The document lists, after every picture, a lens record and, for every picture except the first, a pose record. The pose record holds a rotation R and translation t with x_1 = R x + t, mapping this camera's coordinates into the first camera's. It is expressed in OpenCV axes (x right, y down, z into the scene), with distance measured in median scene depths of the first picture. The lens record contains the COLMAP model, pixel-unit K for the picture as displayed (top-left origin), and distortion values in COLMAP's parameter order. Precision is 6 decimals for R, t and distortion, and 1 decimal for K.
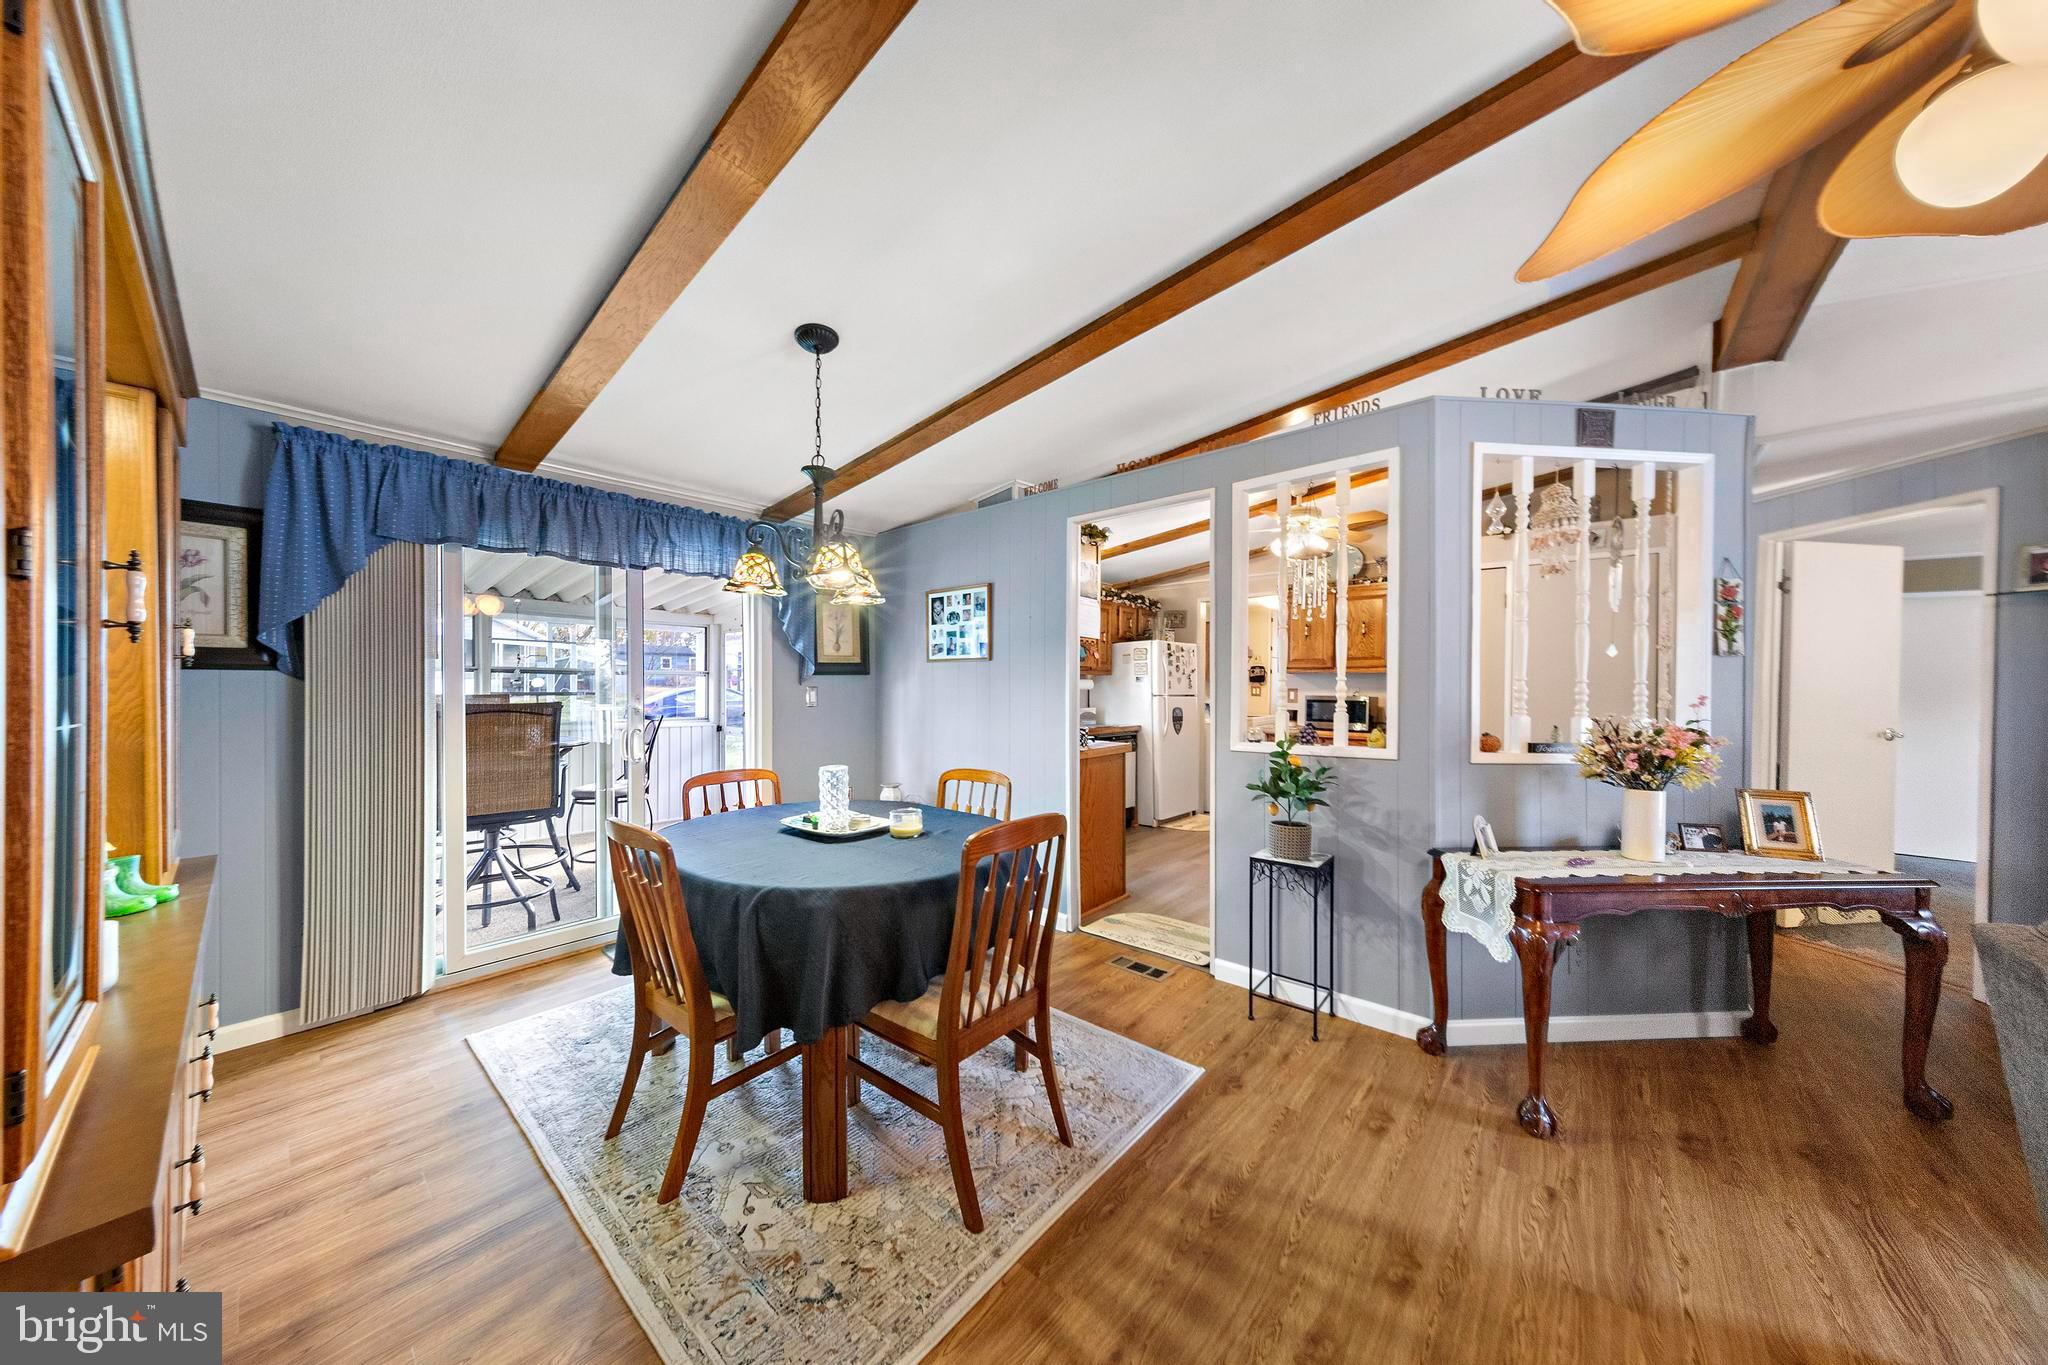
lens RADIAL K [[656.8, 0, 1028.9], [0, 656.8, 688.3], [0, 0, 1]] dist [0.010408, -0.001451]
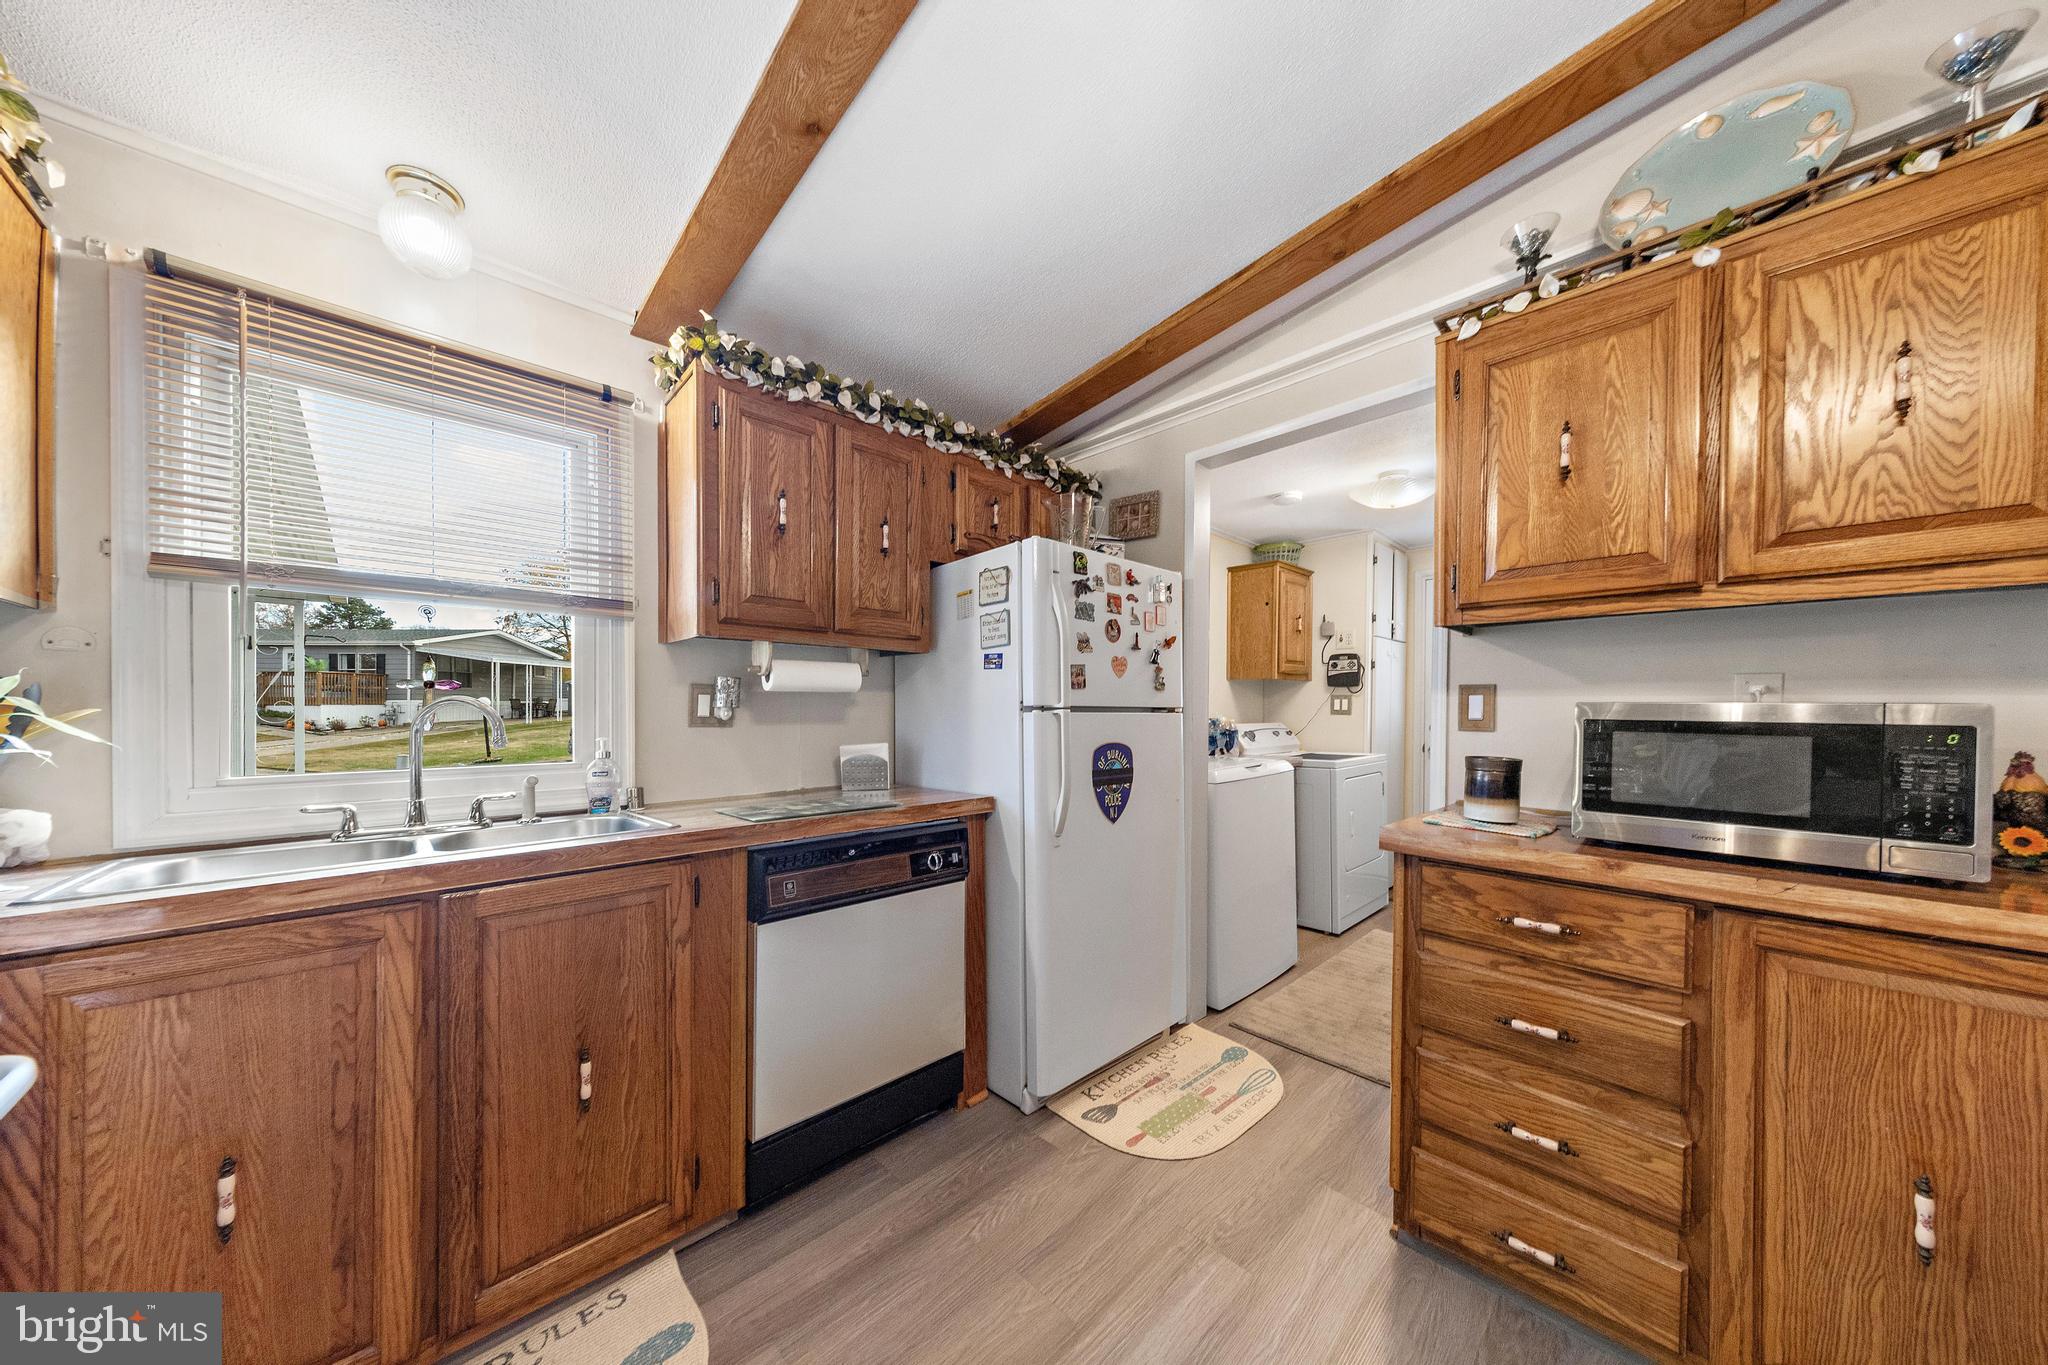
lens RADIAL K [[656.8, 0, 1027.1], [0, 656.8, 713.7], [0, 0, 1]] dist [0.010408, -0.001451]
pose [[0.995086, -0.000597, -0.099012, 0.216304], [0.000924, 0.999994, 0.003249, 0.012163], [0.099010, -0.003324, 0.995081, 0.655046]]
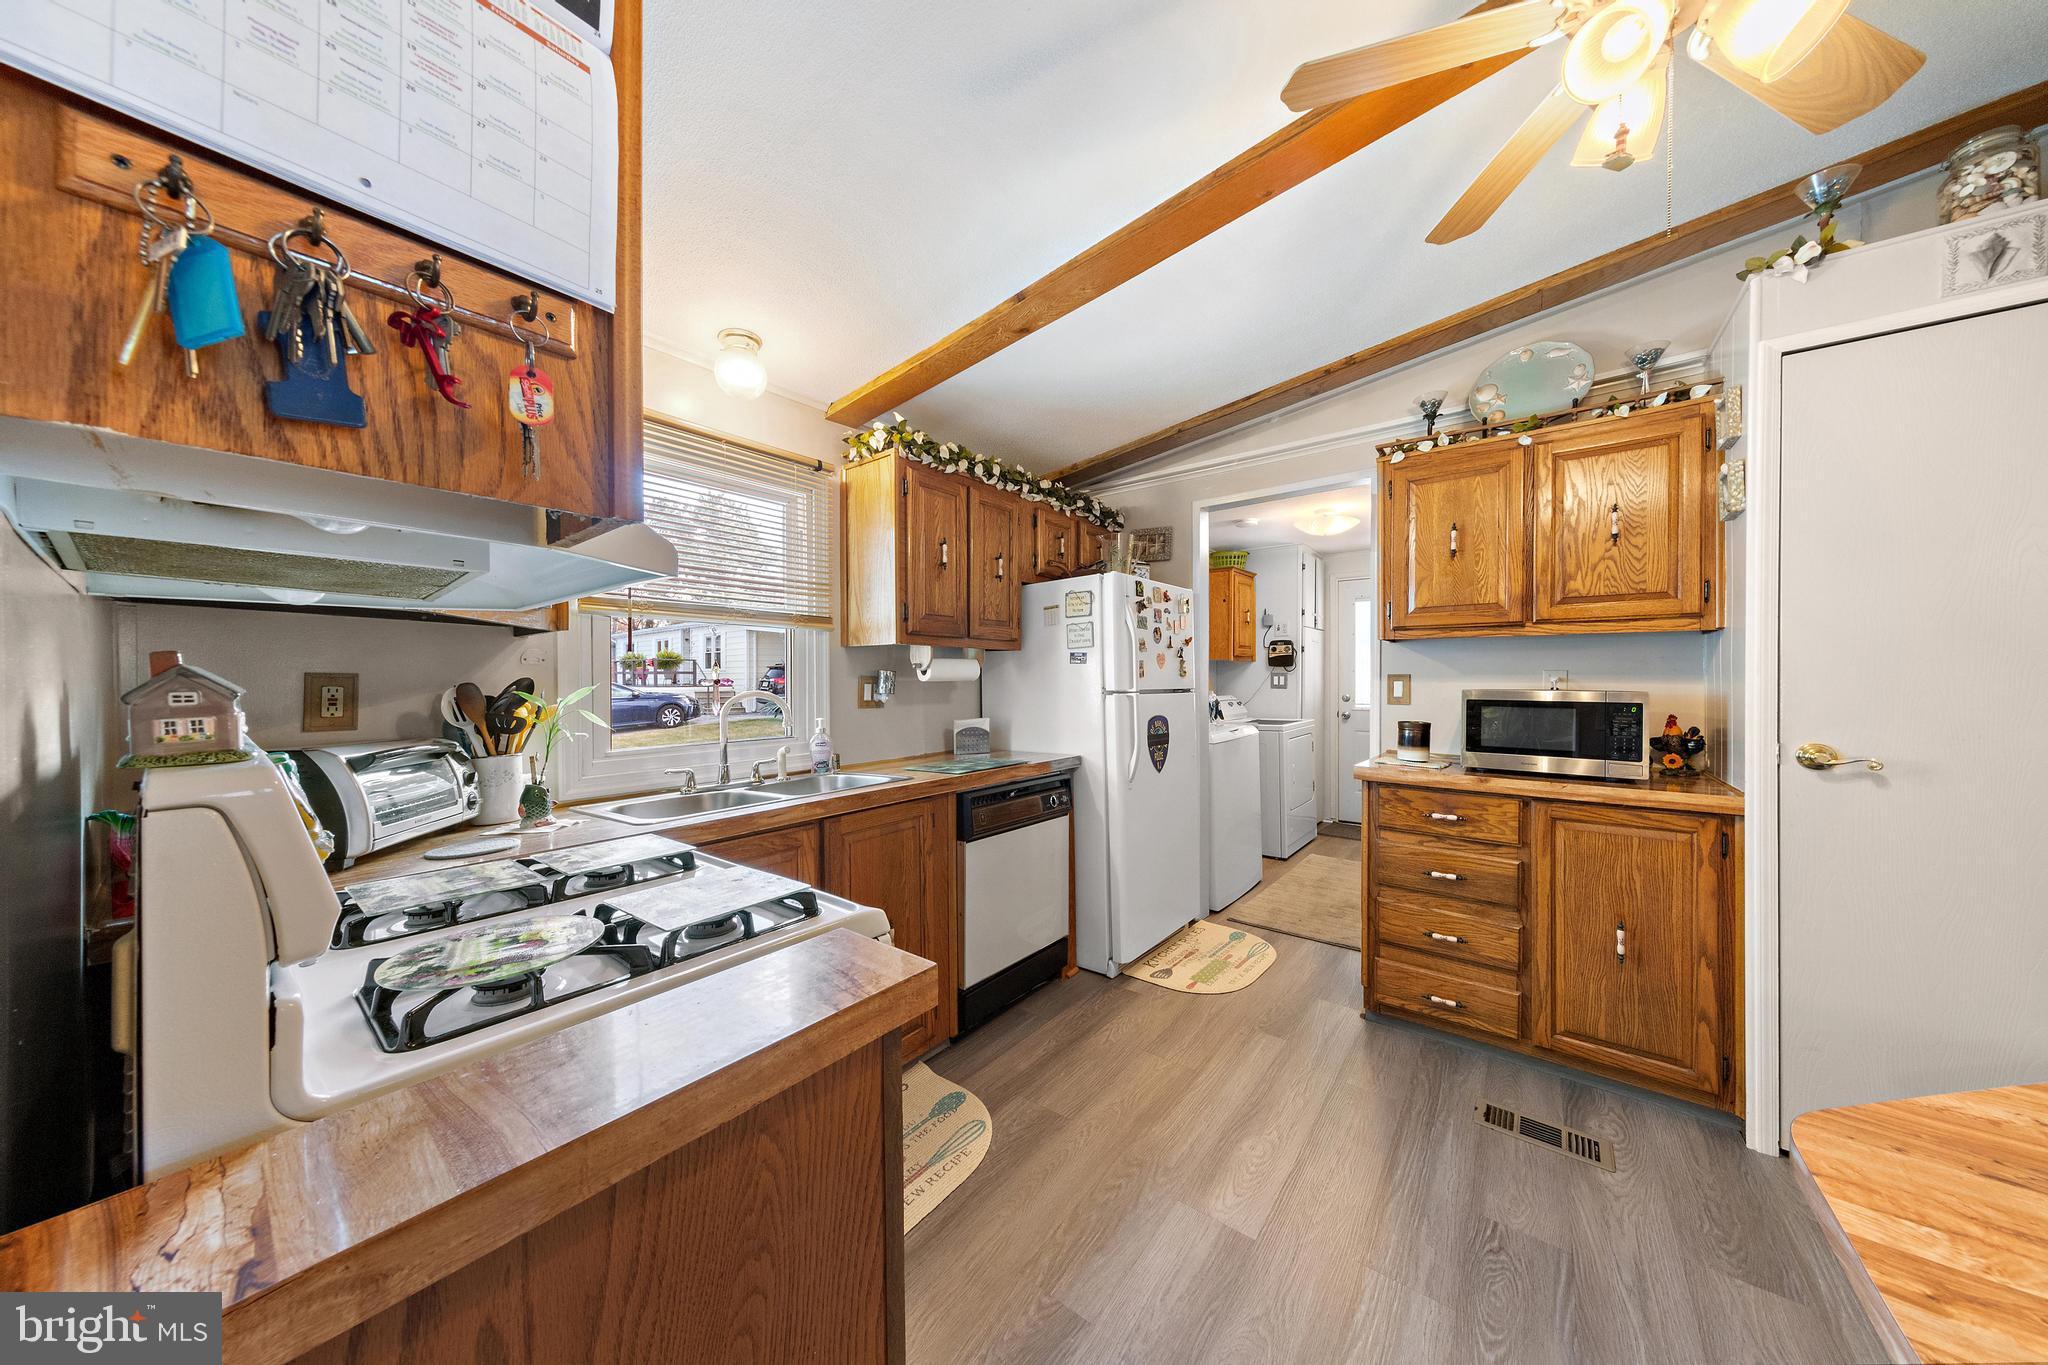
lens RADIAL K [[656.8, 0, 1030.8], [0, 656.8, 680.4], [0, 0, 1]] dist [0.010408, -0.001451]
pose [[0.998958, -0.008572, 0.044833, 0.112023], [0.008552, 0.999963, 0.000649, 0.001855], [-0.044837, -0.000265, 0.998994, 0.524715]]
